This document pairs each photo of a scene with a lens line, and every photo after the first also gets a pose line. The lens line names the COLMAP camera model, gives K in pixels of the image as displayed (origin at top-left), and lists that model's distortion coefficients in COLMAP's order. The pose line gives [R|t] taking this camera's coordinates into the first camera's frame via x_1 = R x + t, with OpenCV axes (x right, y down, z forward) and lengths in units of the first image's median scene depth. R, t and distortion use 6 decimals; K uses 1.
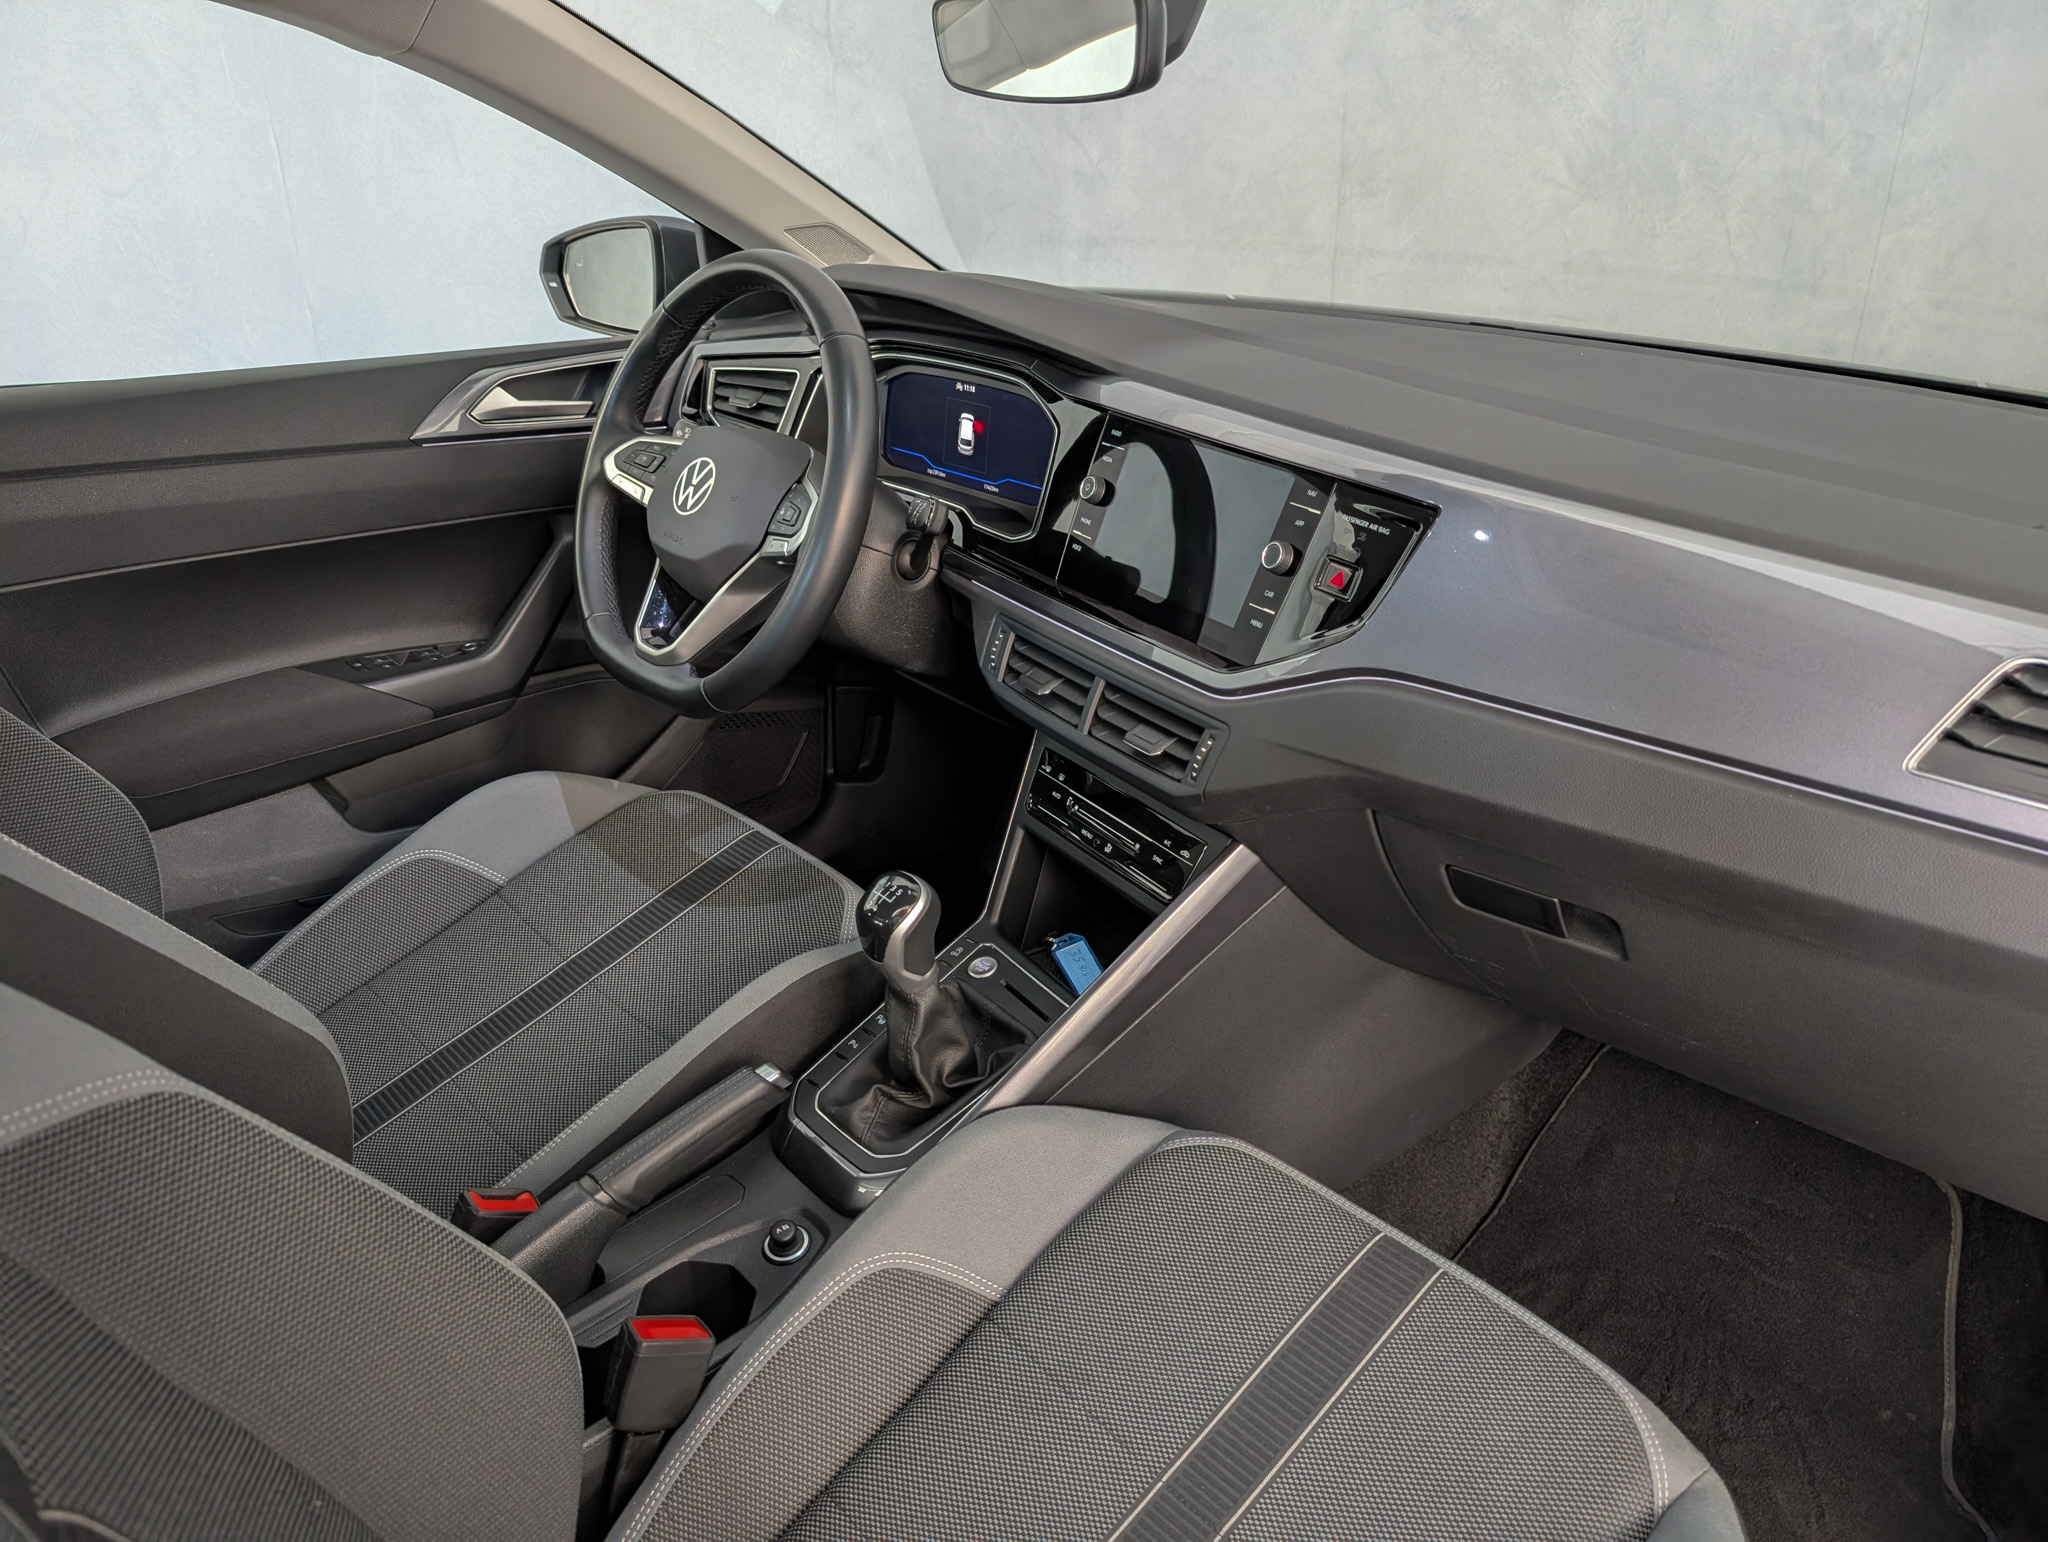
lens RADIAL K [[1436.8, 0, 1024.0], [0, 1436.8, 771.0], [0, 0, 1]] dist [0.067561, -0.043948]
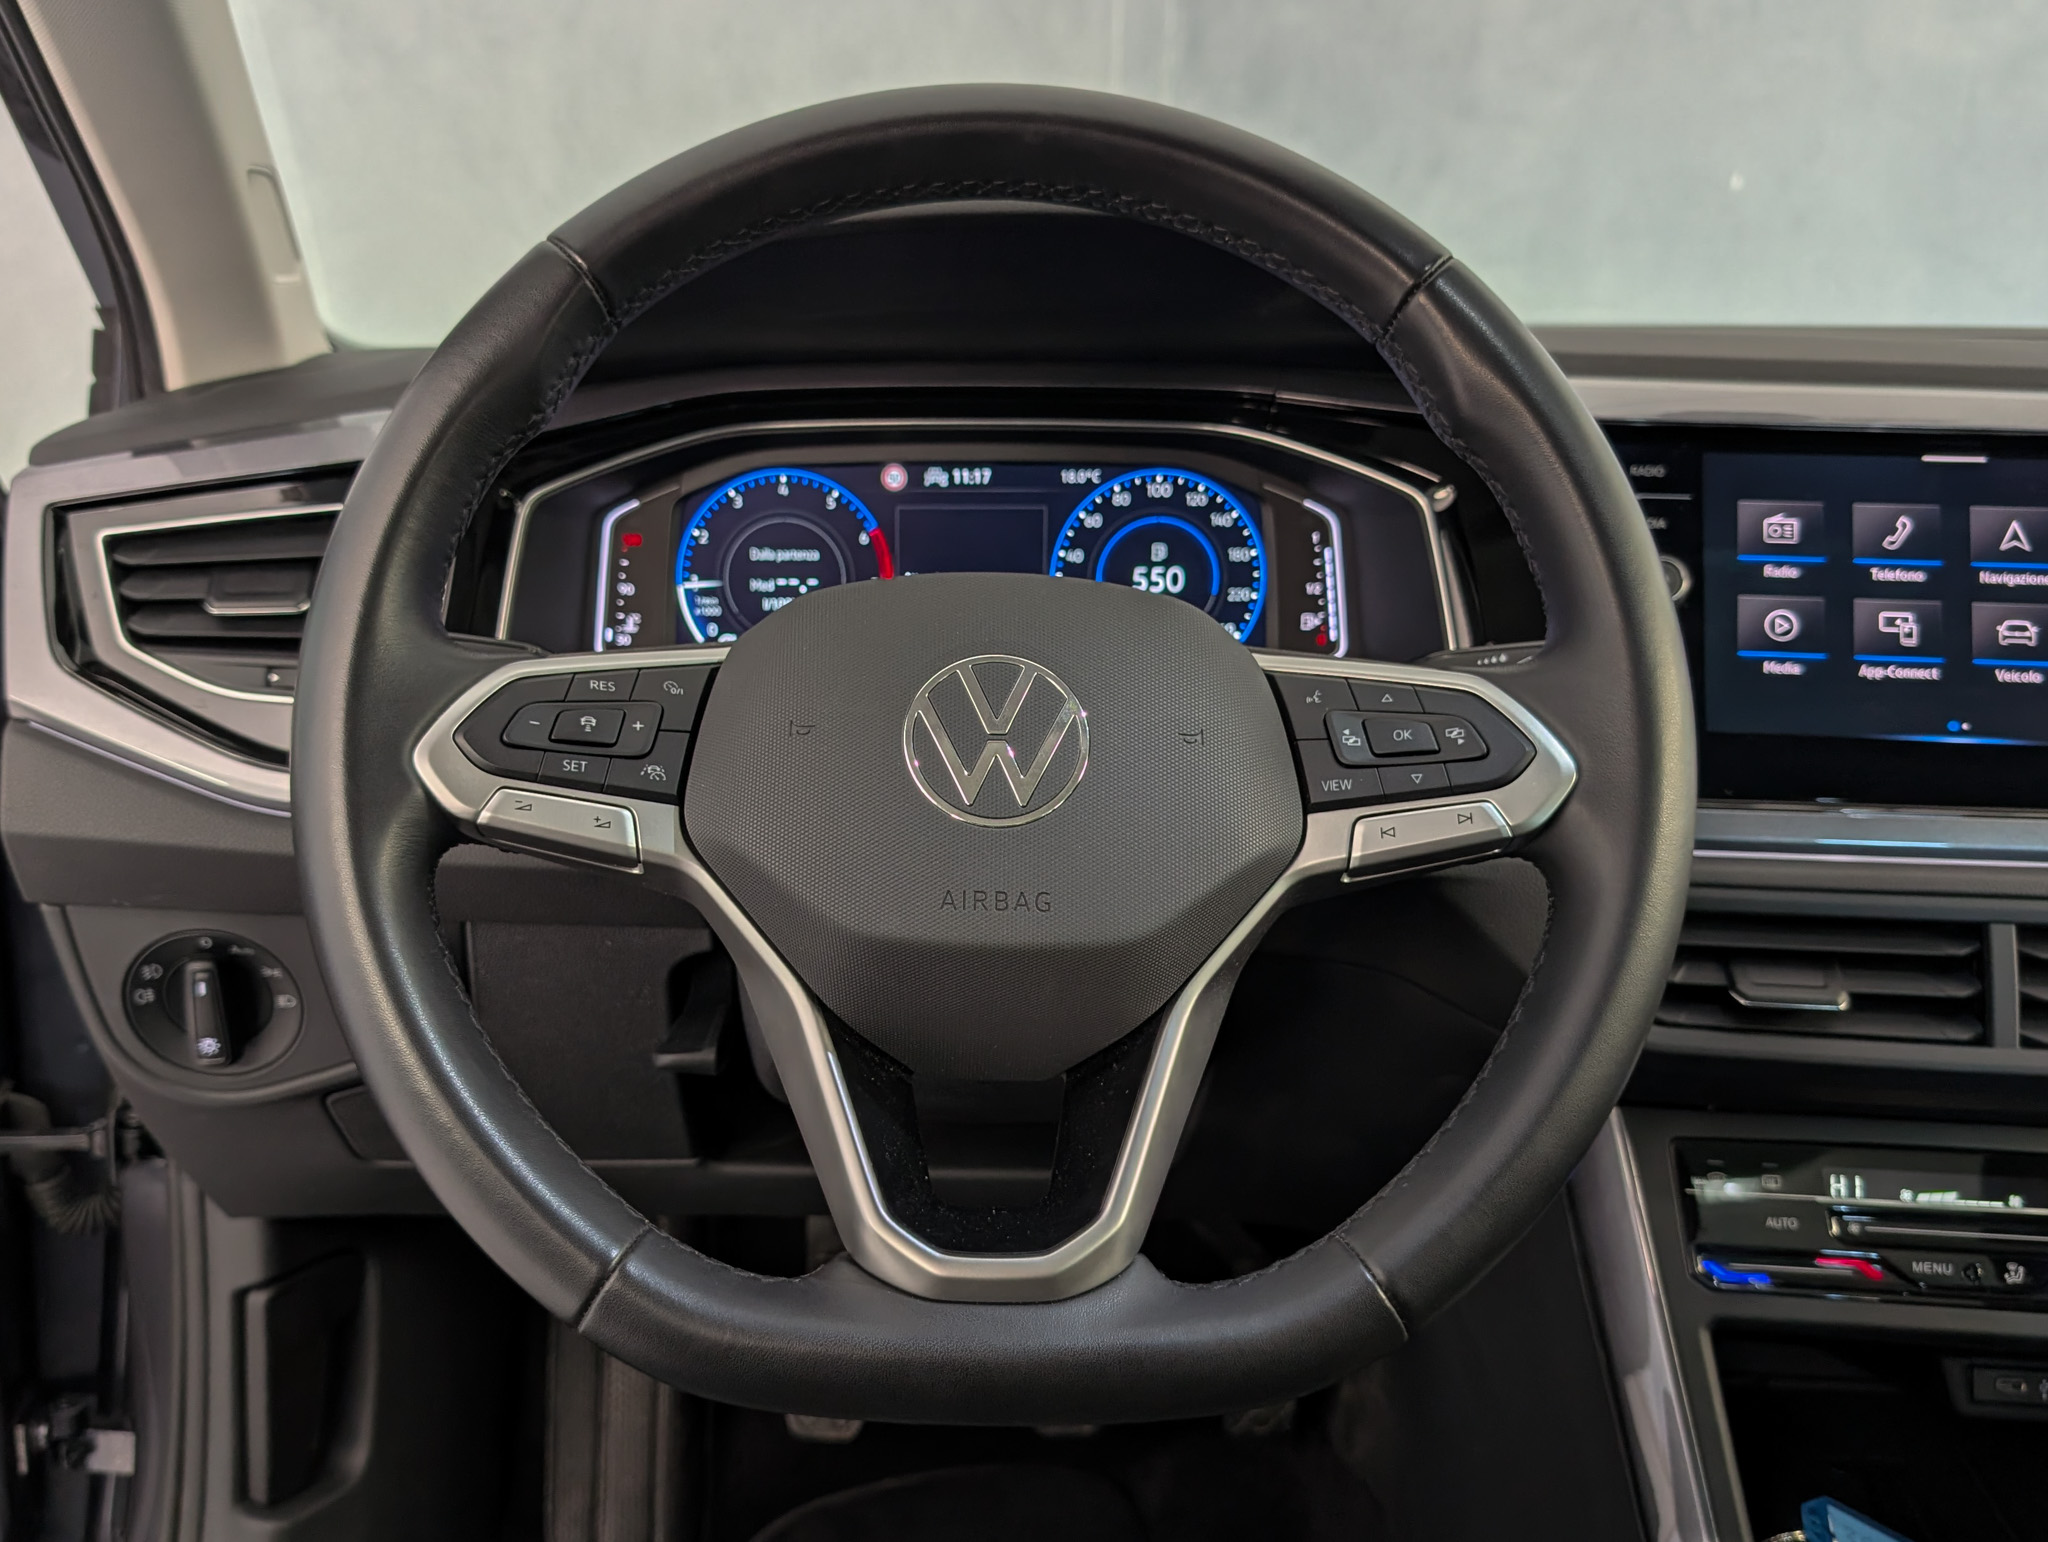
lens RADIAL K [[1852.5, 0, 950.2], [0, 1852.5, 814.0], [0, 0, 1]] dist [0.121851, -0.156239]
pose [[0.655507, -0.201993, 0.727674, -0.456289], [0.316419, 0.948369, -0.021784, -0.144739], [-0.685704, 0.244529, 0.685577, 0.591774]]
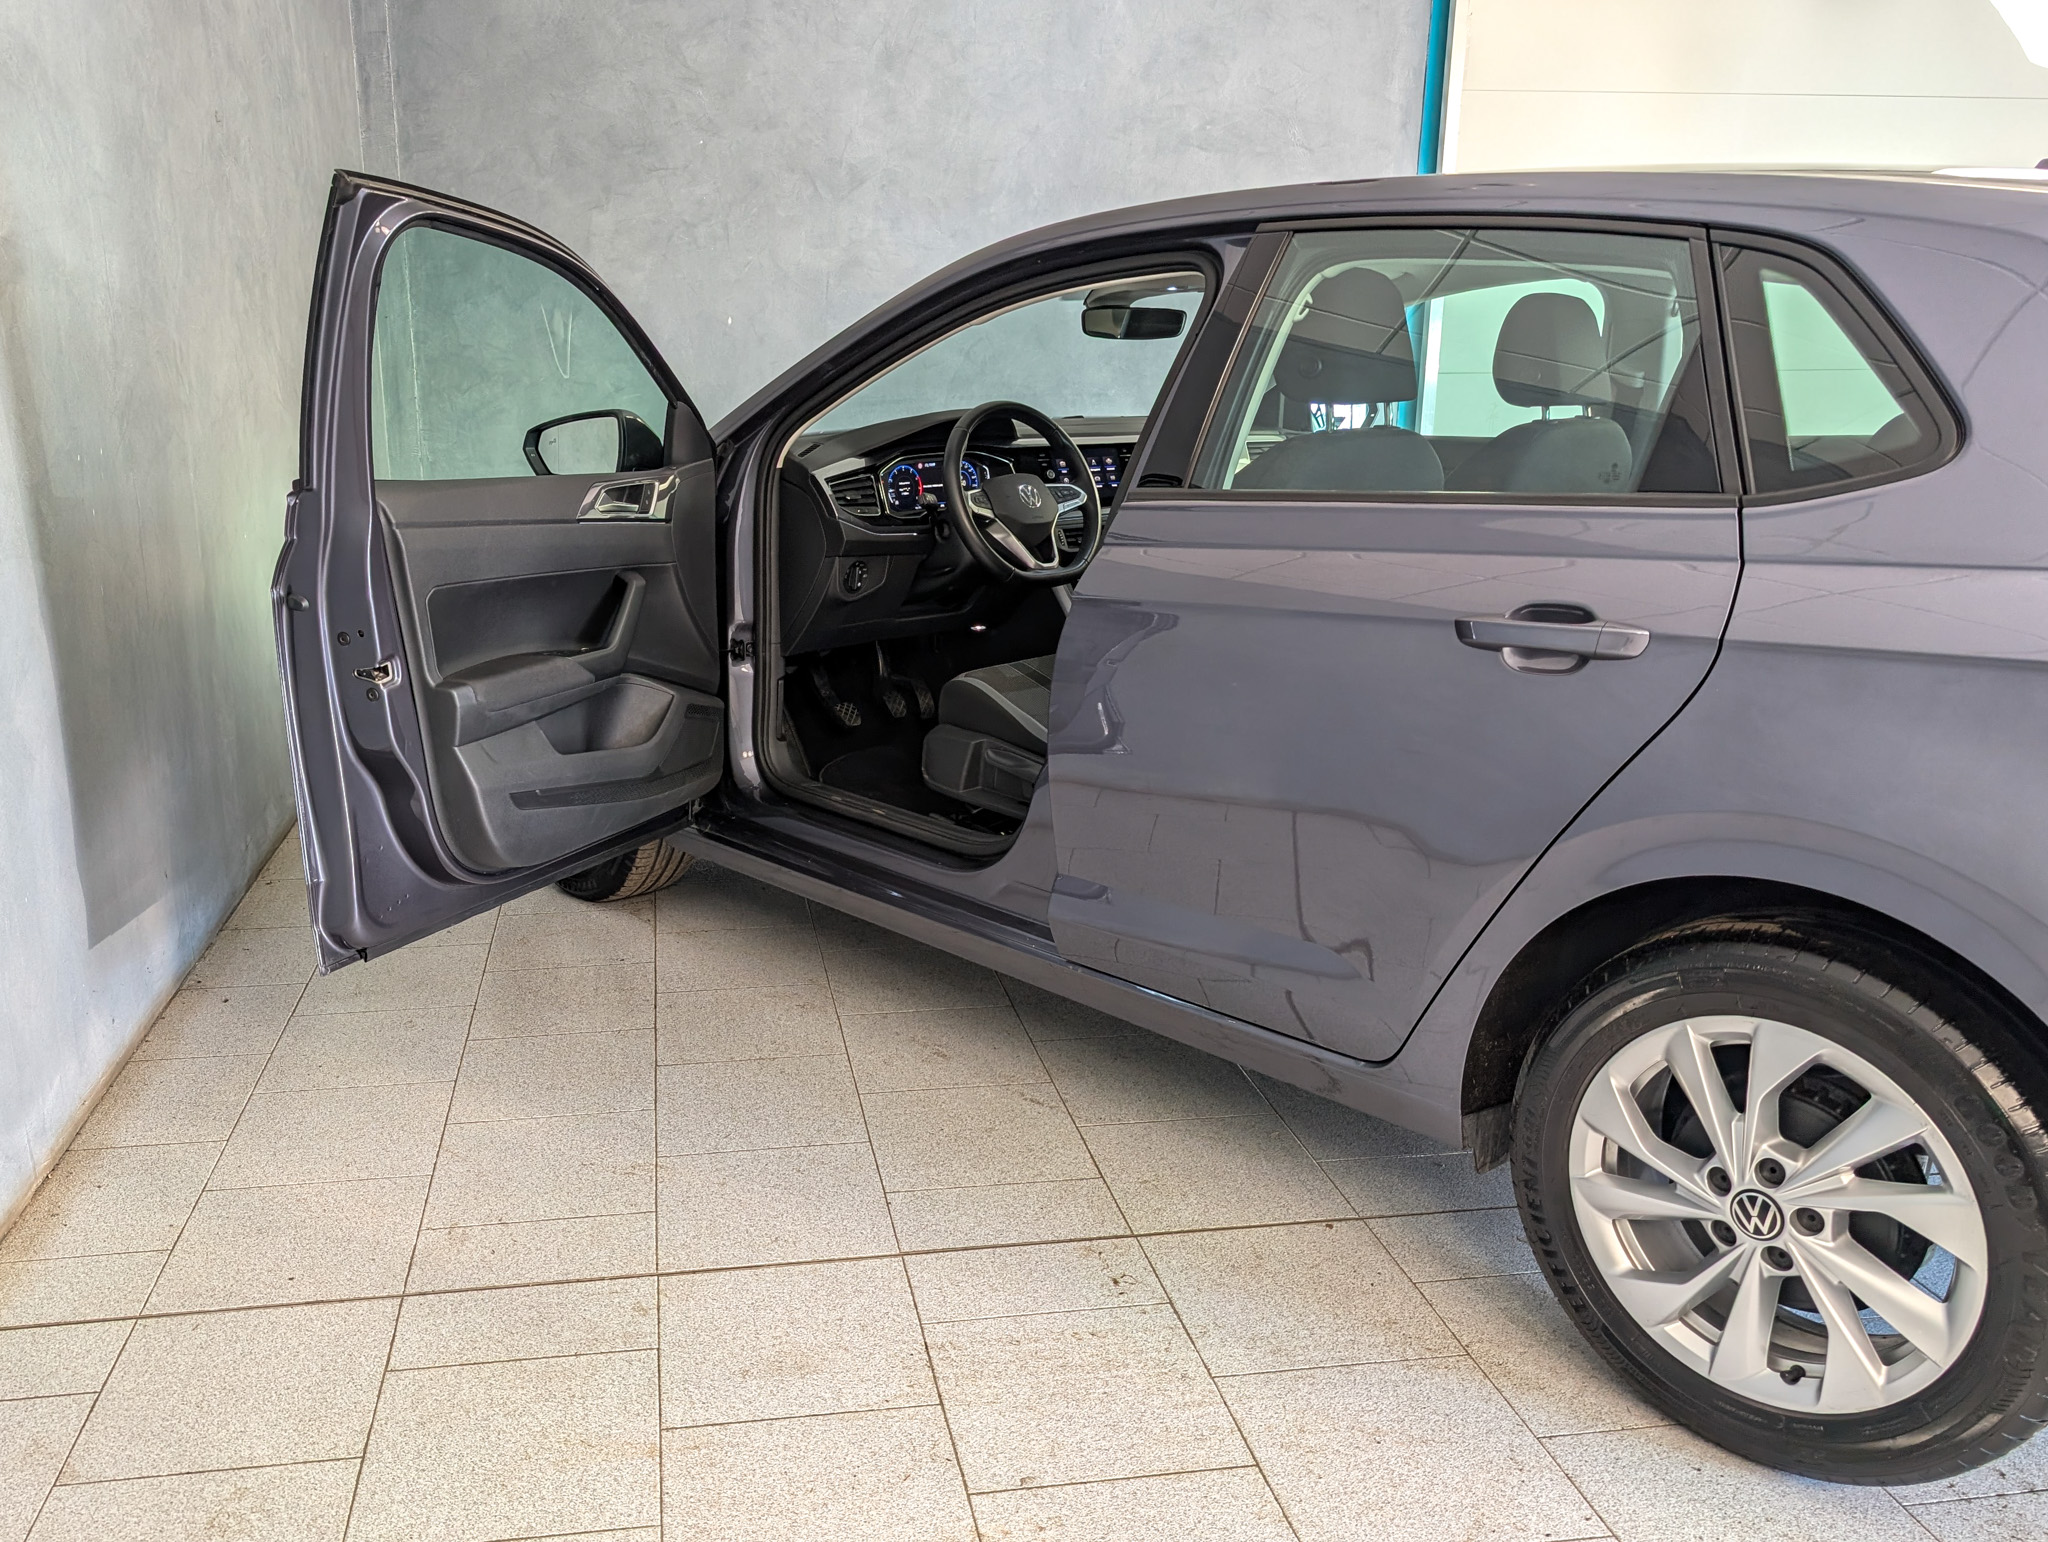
lens RADIAL K [[1696.9, 0, 928.9], [0, 1696.9, 864.9], [0, 0, 1]] dist [0.084099, -0.158833]
pose [[0.009101, -0.307009, 0.951663, -2.566587], [0.424156, 0.863029, 0.274359, -0.427546], [-0.905543, 0.401157, 0.138074, 0.832973]]
